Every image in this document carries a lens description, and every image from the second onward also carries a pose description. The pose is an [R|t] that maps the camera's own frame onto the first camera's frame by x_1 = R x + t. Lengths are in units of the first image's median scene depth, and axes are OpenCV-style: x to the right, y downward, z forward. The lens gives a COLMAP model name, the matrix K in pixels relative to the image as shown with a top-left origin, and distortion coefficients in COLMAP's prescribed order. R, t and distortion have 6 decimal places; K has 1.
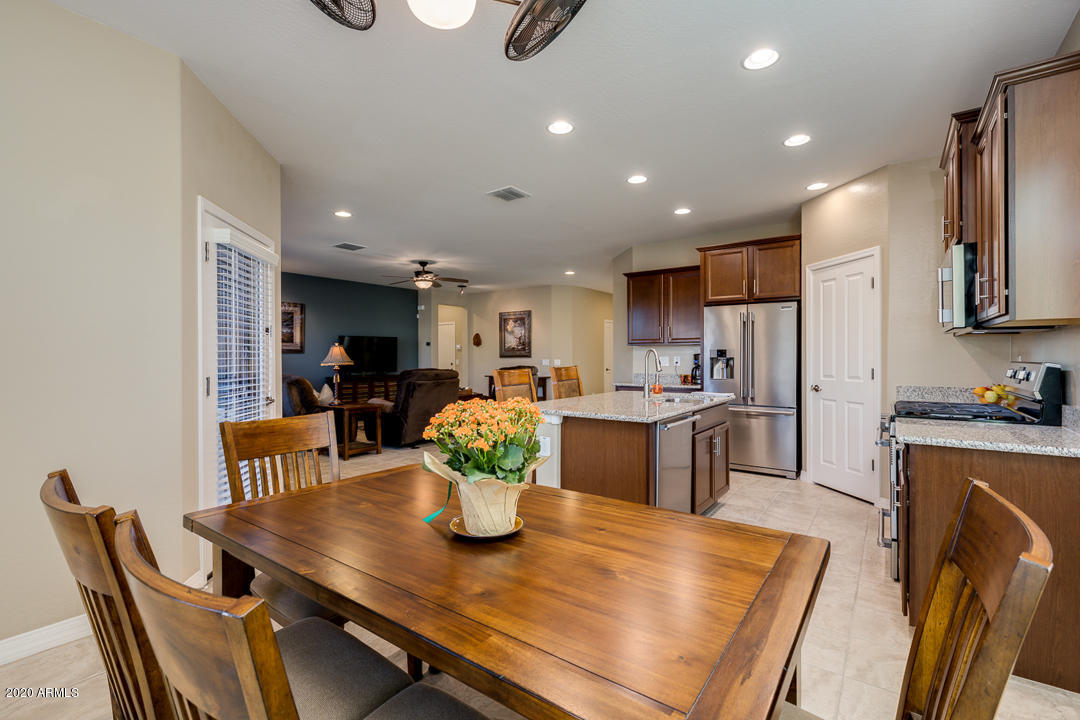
lens RADIAL K [[490.3, 0, 535.5], [0, 490.3, 356.4], [0, 0, 1]] dist [0.001365, 0.000461]
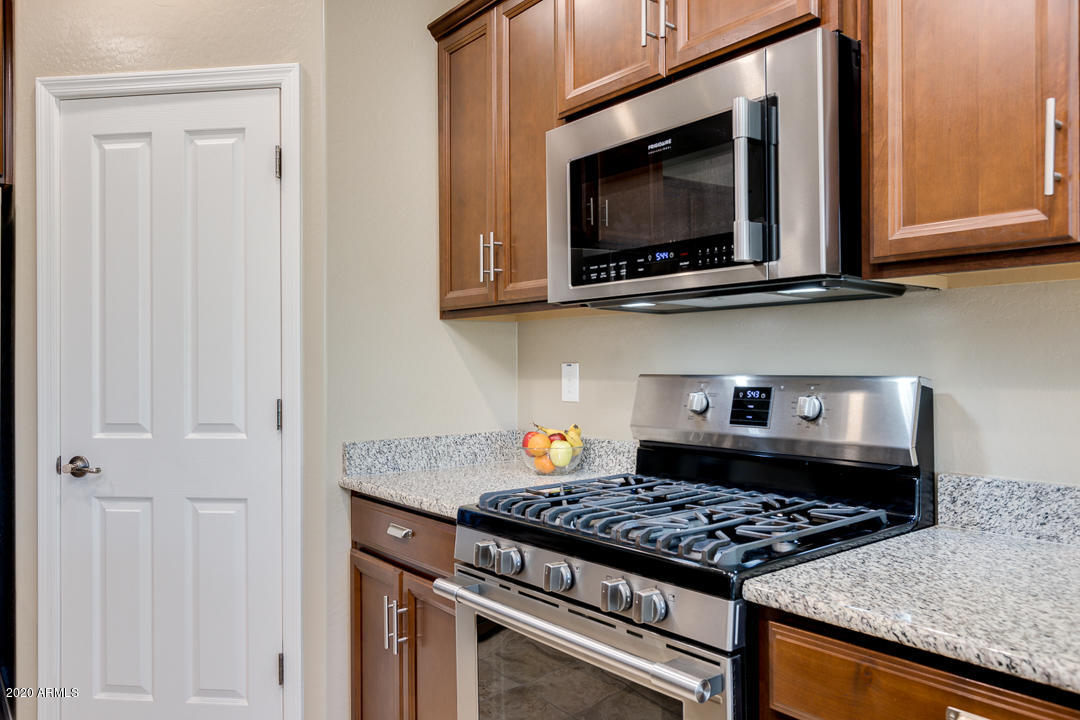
lens RADIAL K [[774.8, 0, 540.0], [0, 774.8, 360.0], [0, 0, 1]] dist [-0.002284, 0.000414]
pose [[0.261335, 0.006005, 0.965229, 0.137273], [0.005746, 0.999953, -0.007777, 0.000878], [-0.965231, 0.007579, 0.261288, 0.483868]]
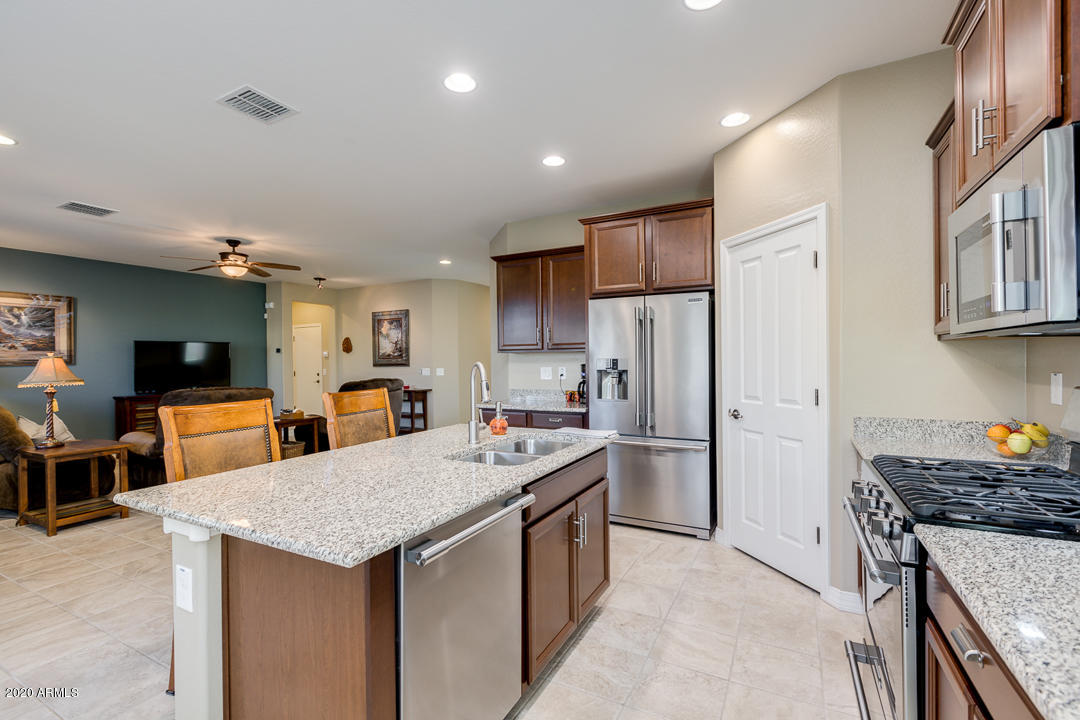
lens RADIAL K [[478.2, 0, 540.0], [0, 478.2, 360.0], [0, 0, 1]] dist [-0.002294, -0.000190]
pose [[0.988856, -0.008872, 0.148613, 0.162199], [0.008768, 0.999961, 0.001357, -0.013519], [-0.148619, -0.000039, 0.988895, 0.304148]]
